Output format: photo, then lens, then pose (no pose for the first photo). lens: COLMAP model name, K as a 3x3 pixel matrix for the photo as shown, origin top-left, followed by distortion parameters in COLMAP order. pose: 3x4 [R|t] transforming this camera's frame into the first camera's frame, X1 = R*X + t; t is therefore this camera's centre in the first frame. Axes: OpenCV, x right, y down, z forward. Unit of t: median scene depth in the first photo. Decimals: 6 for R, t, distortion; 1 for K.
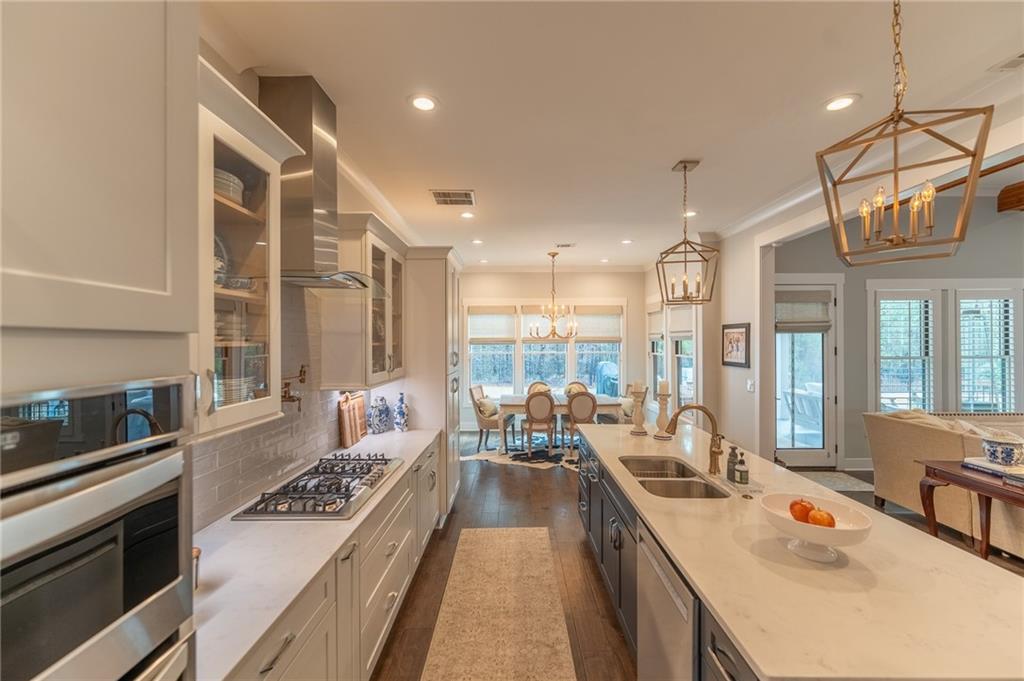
lens RADIAL K [[416.4, 0, 506.3], [0, 416.4, 339.3], [0, 0, 1]] dist [-0.001034, -0.000175]
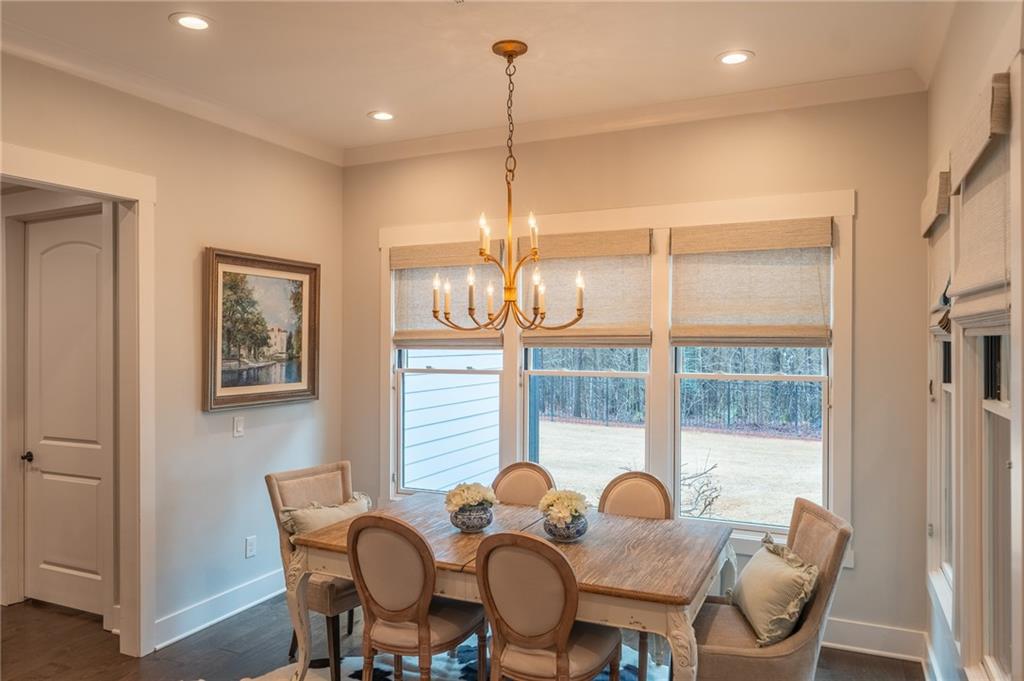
lens RADIAL K [[690.9, 0, 508.3], [0, 690.9, 339.7], [0, 0, 1]] dist [0.002645, 0.000080]
pose [[0.912662, 0.003995, -0.408696, 0.276212], [-0.004032, 0.999992, 0.000770, 0.004216], [0.408696, 0.000945, 0.912670, 0.473459]]
